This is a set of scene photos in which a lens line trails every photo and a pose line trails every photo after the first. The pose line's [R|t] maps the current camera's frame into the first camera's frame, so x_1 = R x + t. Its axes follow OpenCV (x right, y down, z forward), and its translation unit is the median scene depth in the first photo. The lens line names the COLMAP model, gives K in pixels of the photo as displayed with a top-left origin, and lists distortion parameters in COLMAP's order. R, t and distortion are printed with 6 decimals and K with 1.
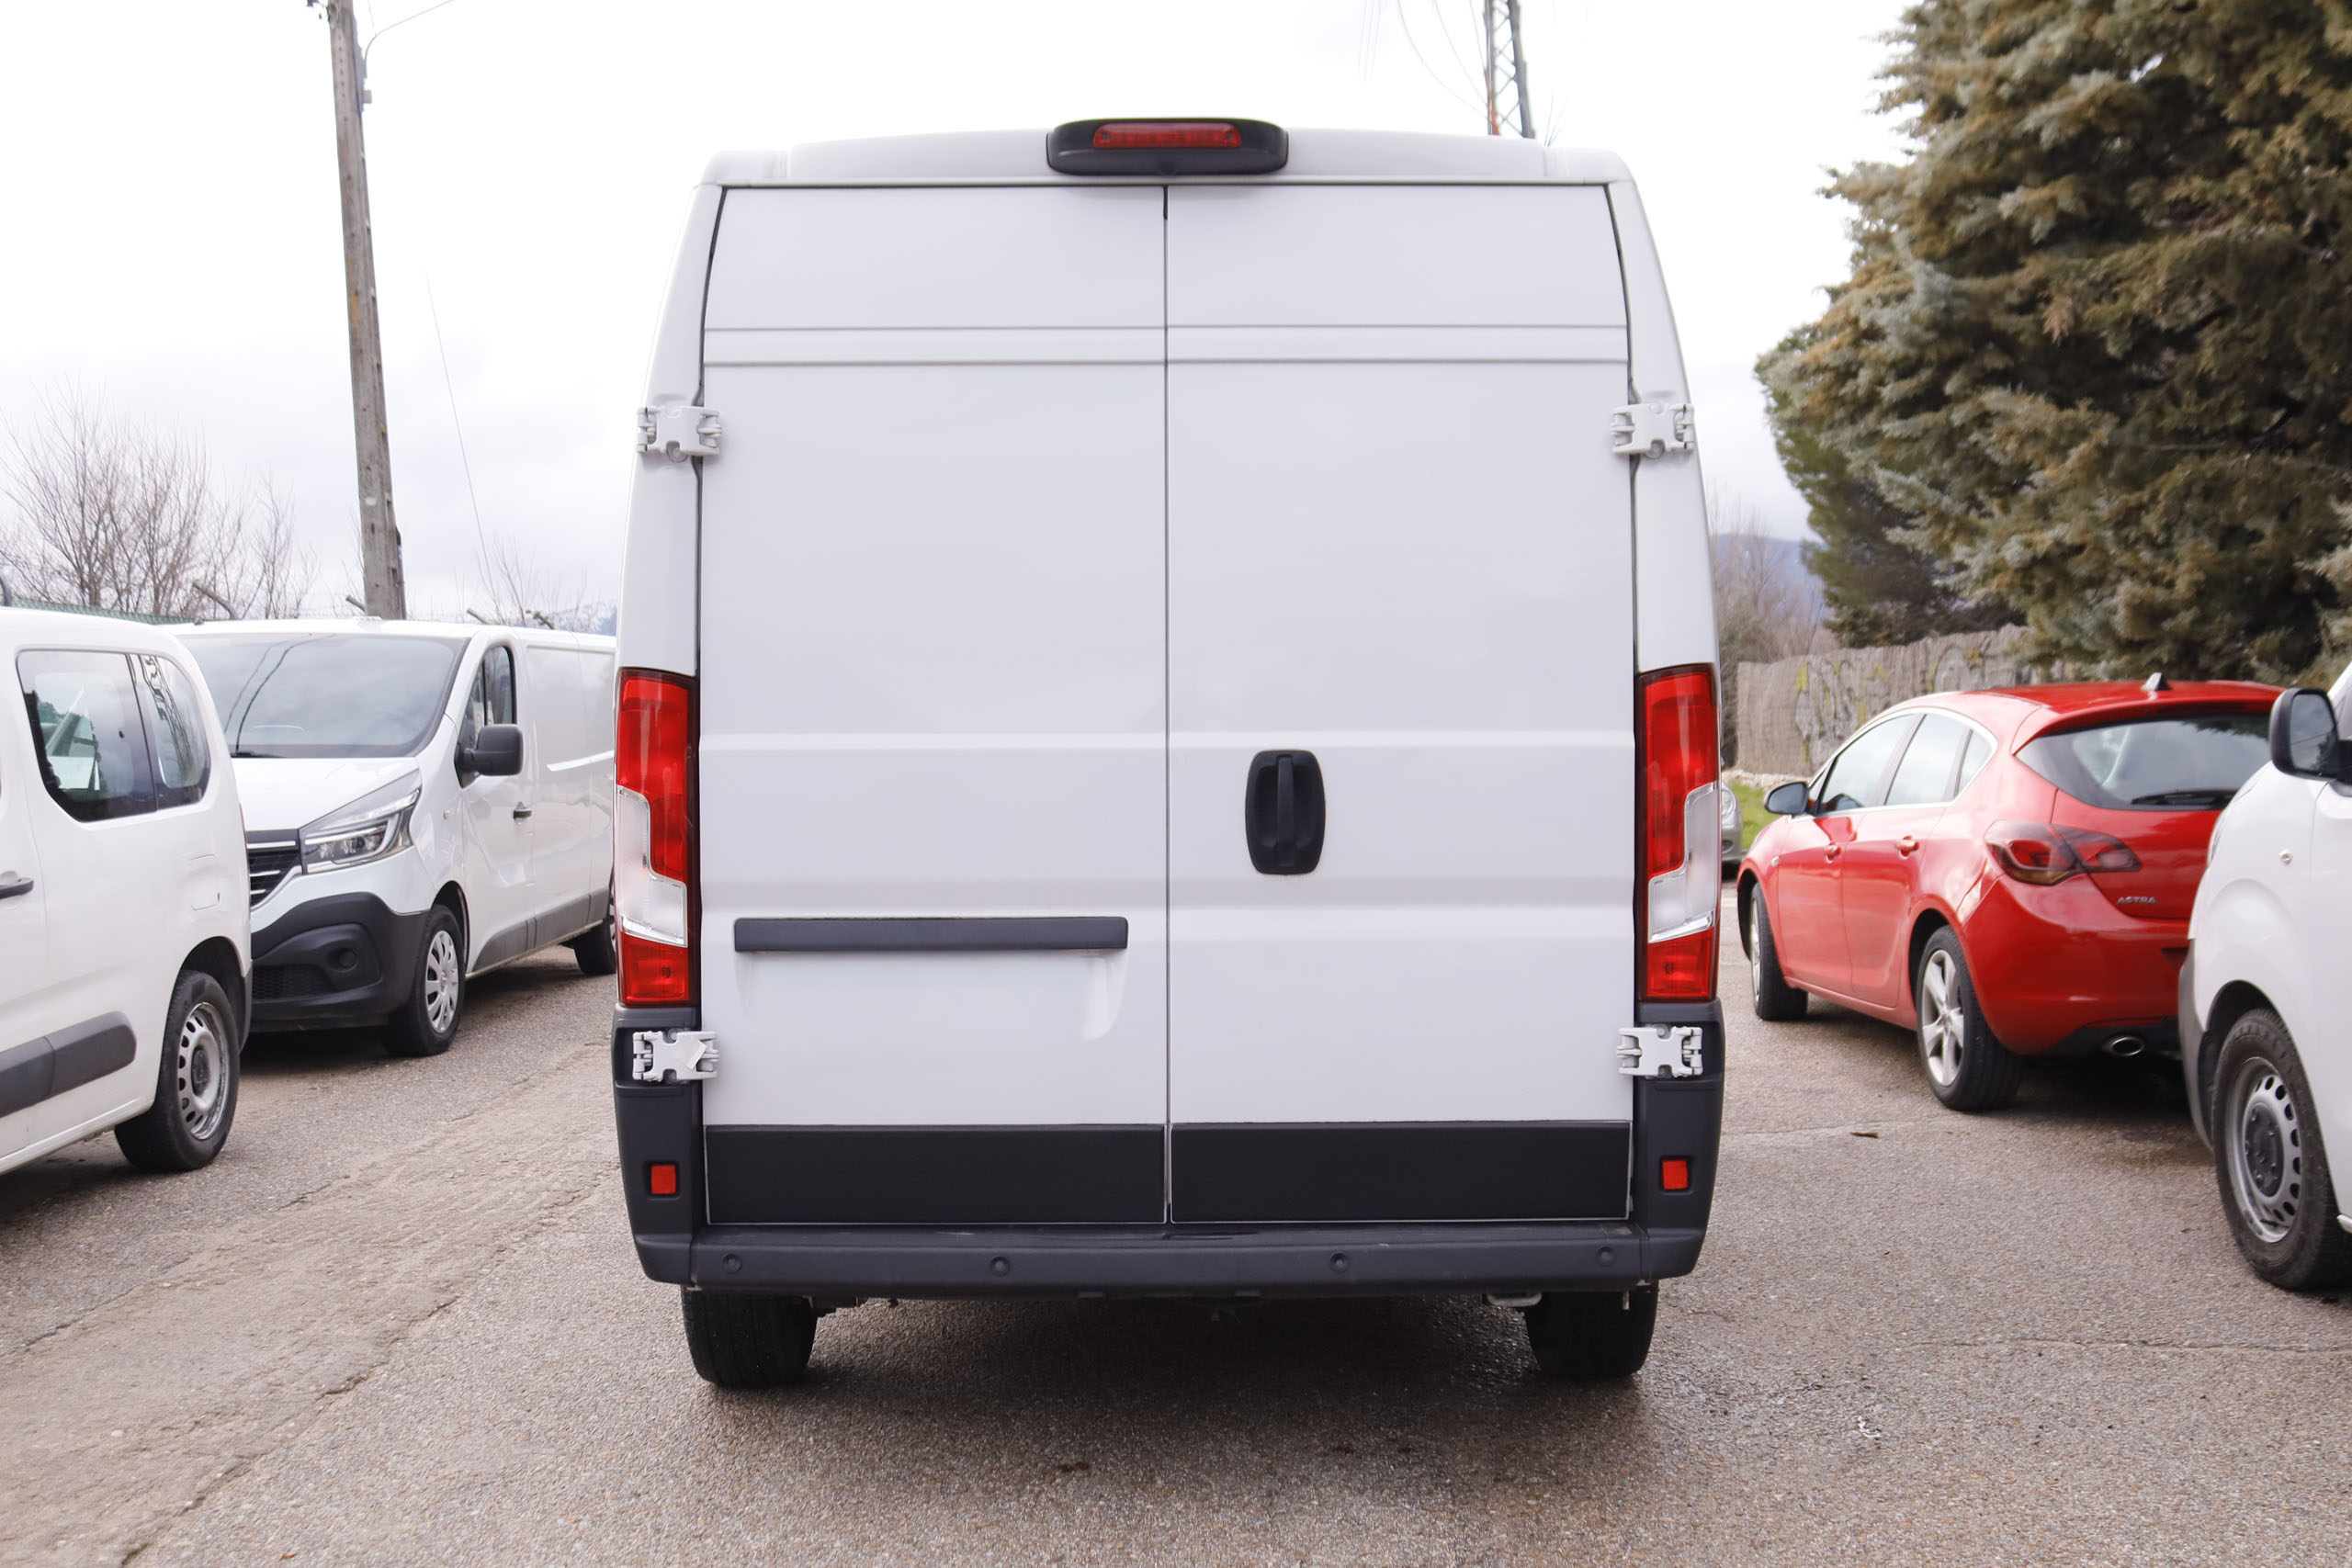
lens RADIAL K [[2581.7, 0, 1176.0], [0, 2581.7, 784.0], [0, 0, 1]] dist [-0.134666, 0.218856]
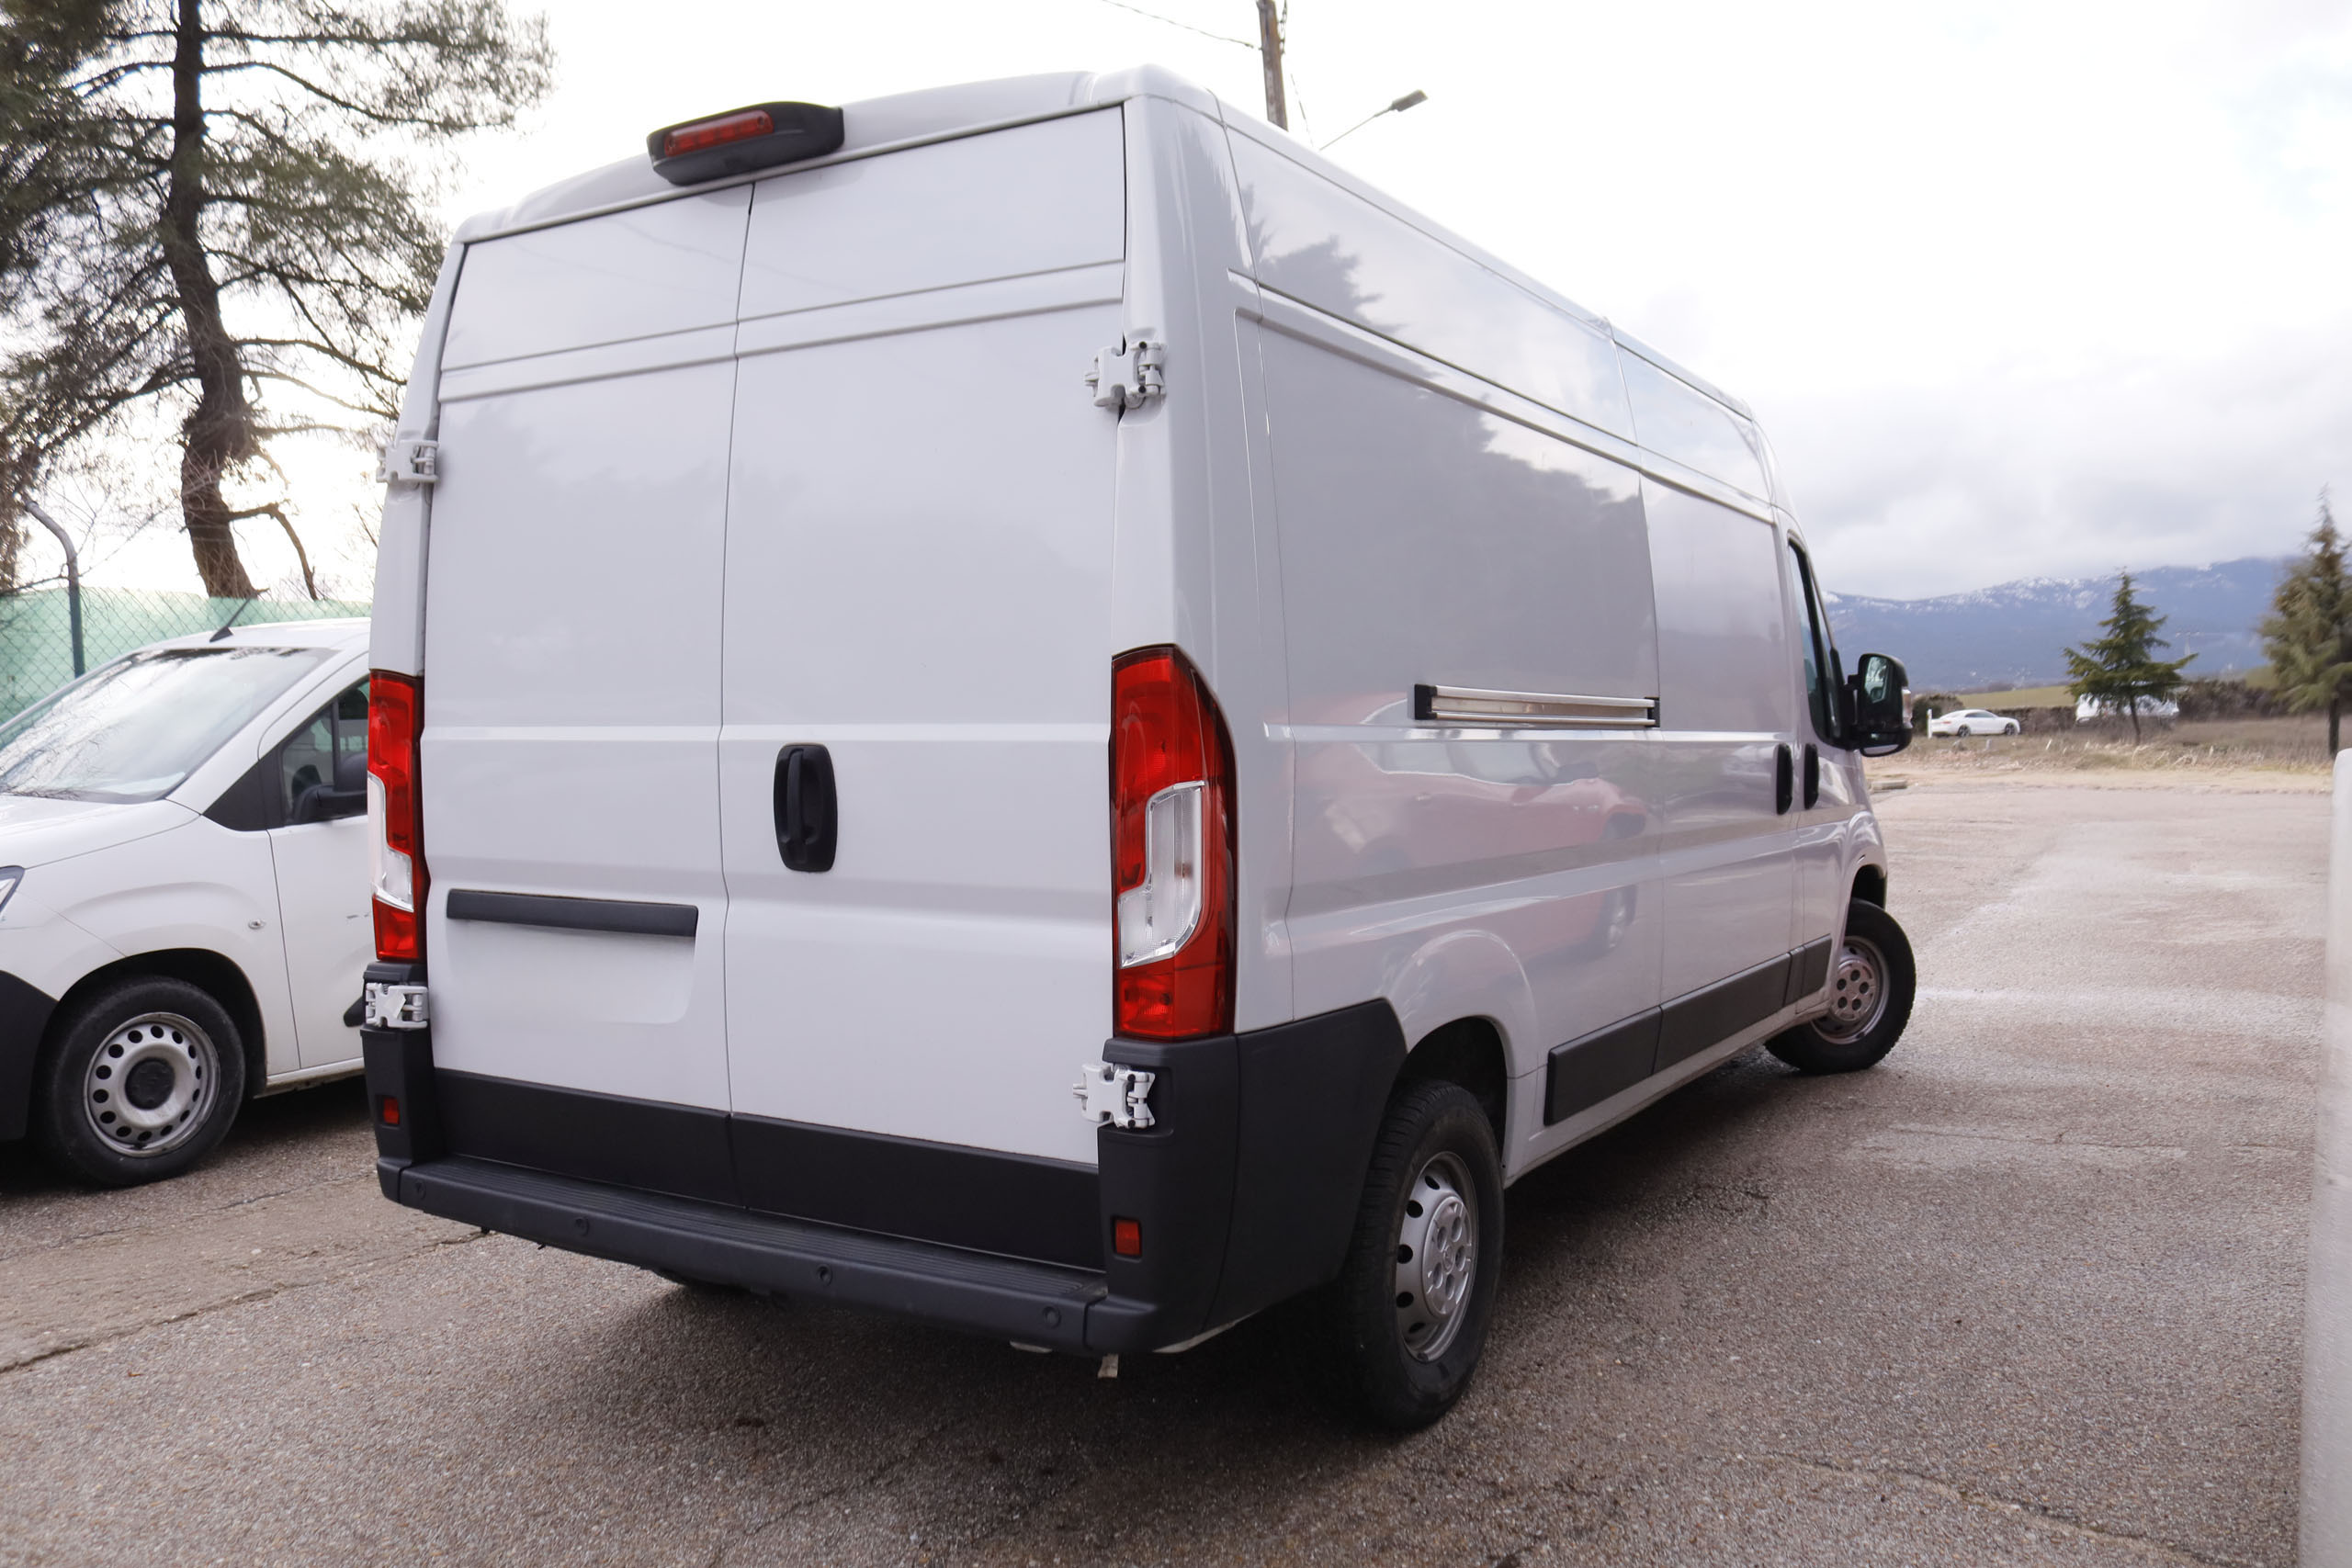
lens RADIAL K [[1964.9, 0, 1176.0], [0, 1964.9, 784.0], [0, 0, 1]] dist [-0.176509, 0.194241]
pose [[0.849544, 0.017386, -0.527230, 0.449547], [-0.008249, 0.999772, 0.019677, -0.010964], [0.527452, -0.012367, 0.849495, 0.369780]]
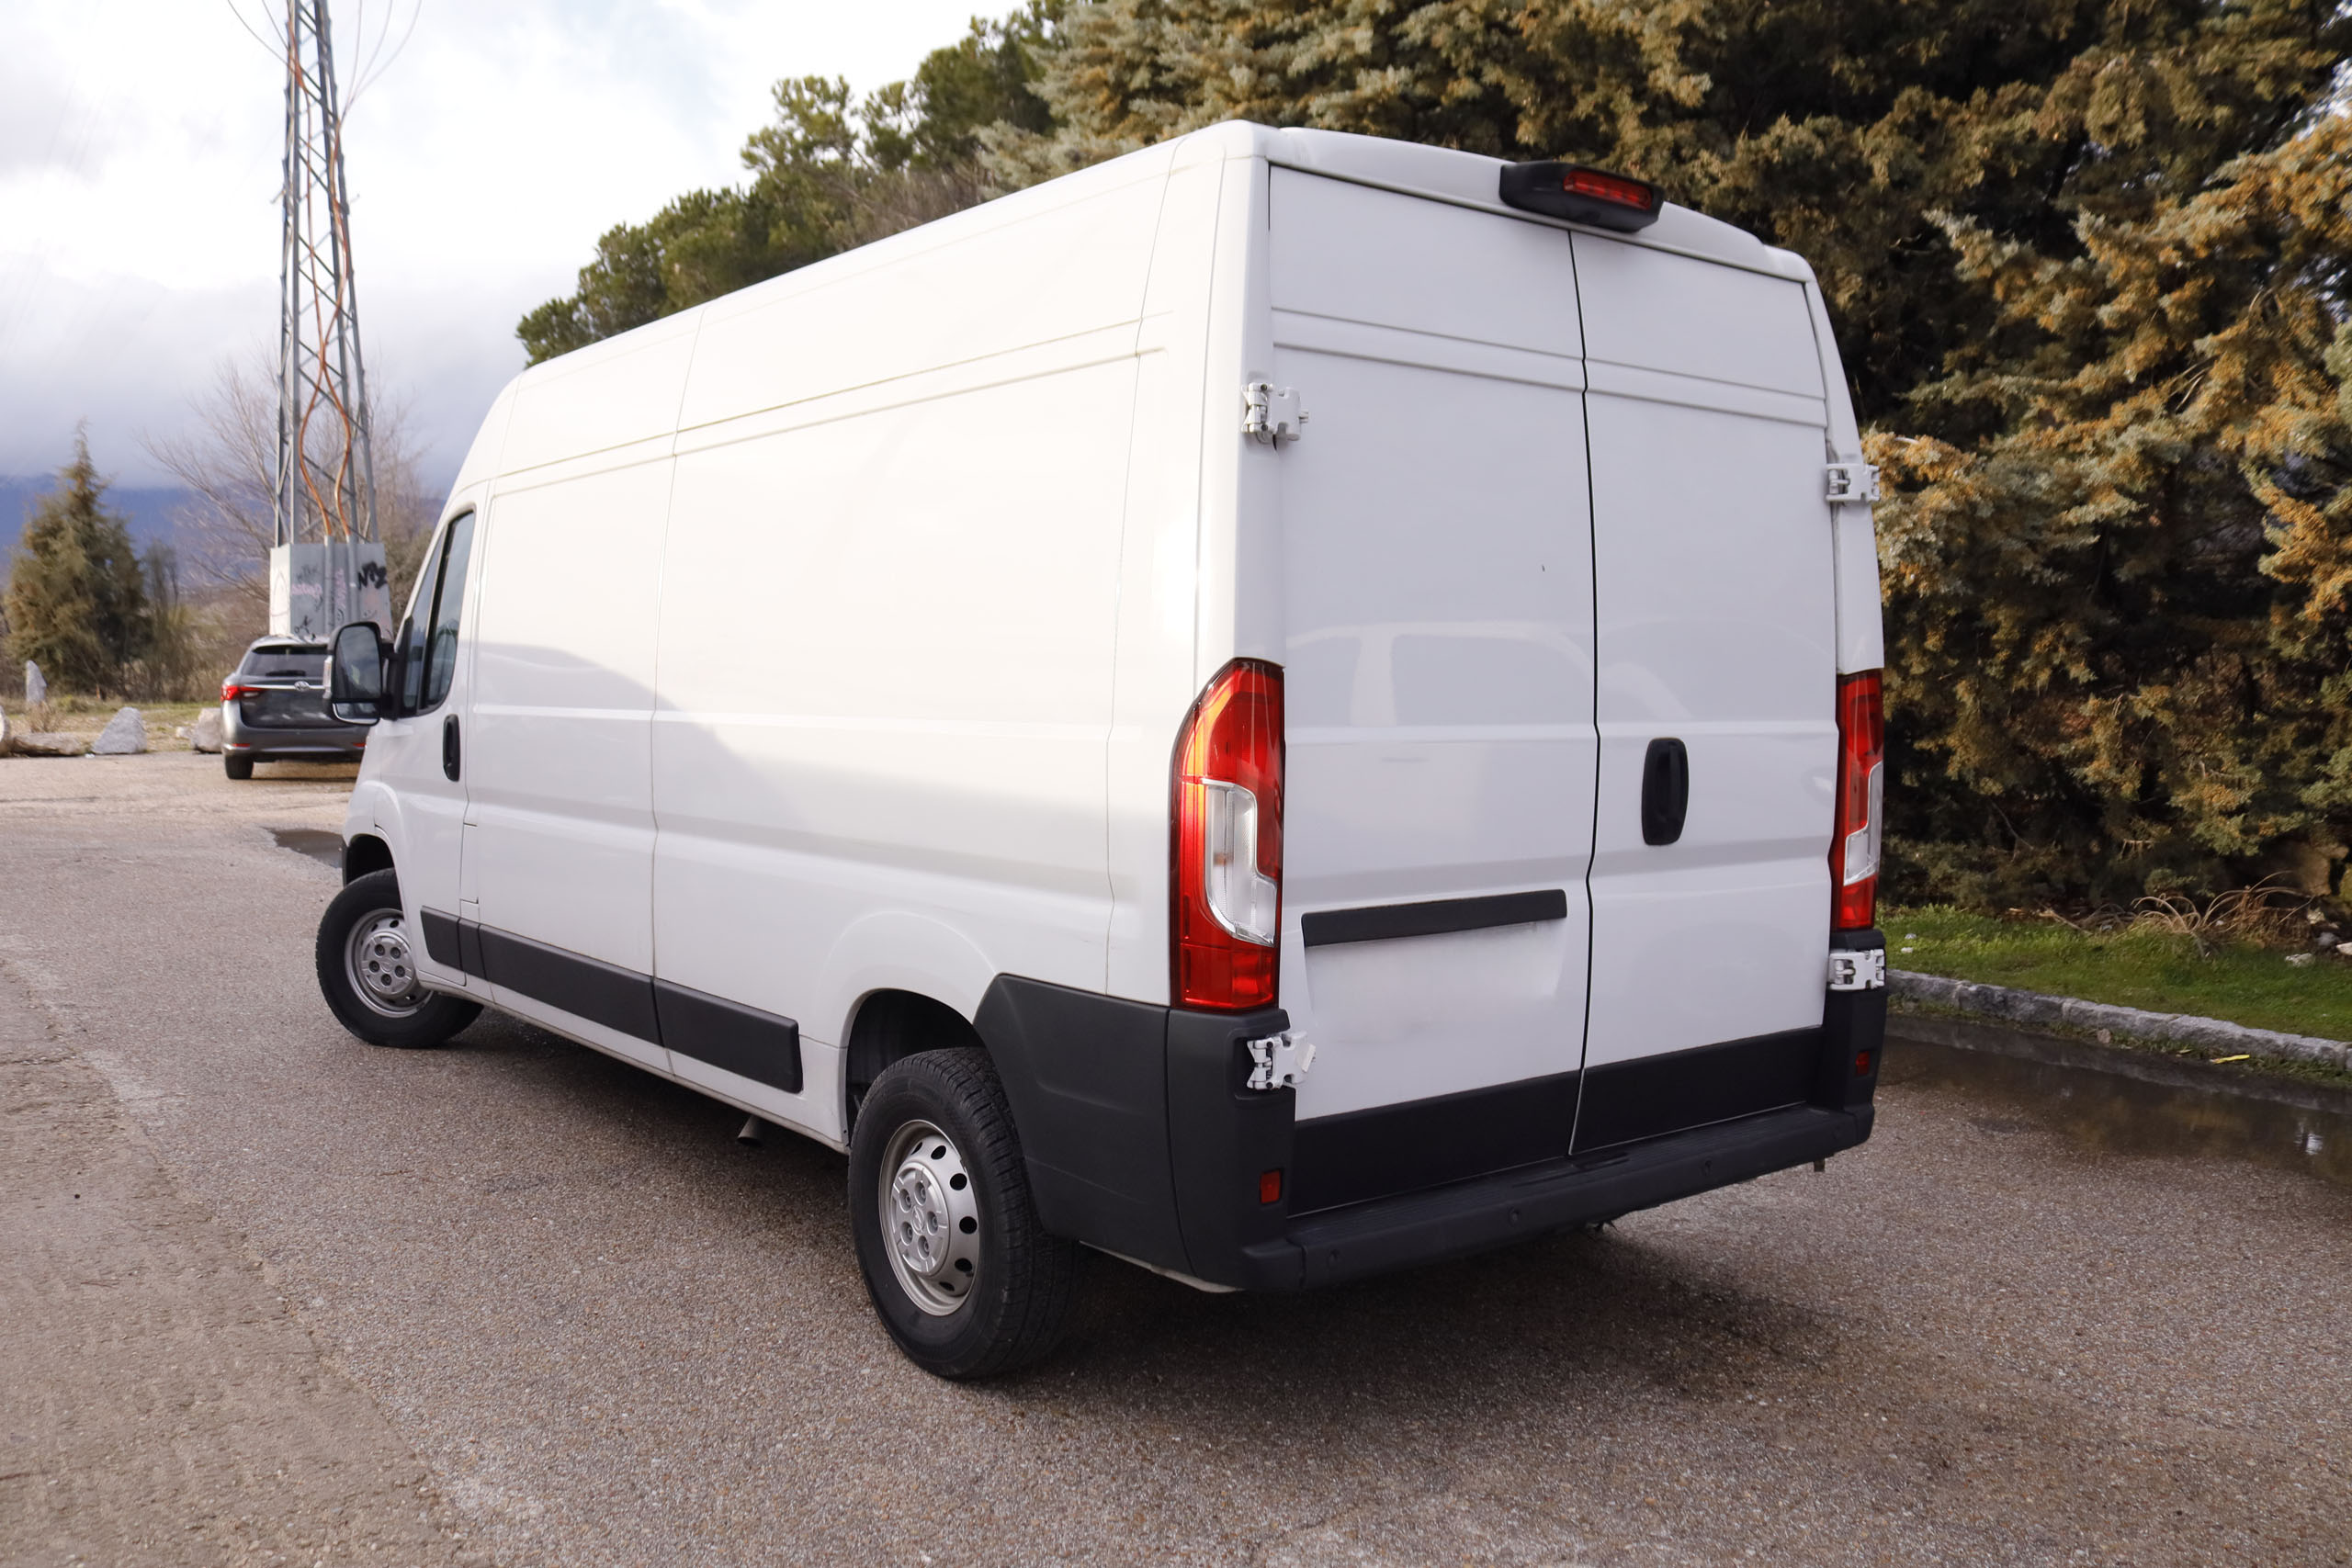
lens RADIAL K [[1964.9, 0, 1176.0], [0, 1964.9, 784.0], [0, 0, 1]] dist [-0.176509, 0.194241]
pose [[0.804194, -0.023199, 0.593914, -0.538124], [-0.005727, 0.998889, 0.046772, -0.026297], [-0.594339, -0.041015, 0.803168, 0.350978]]
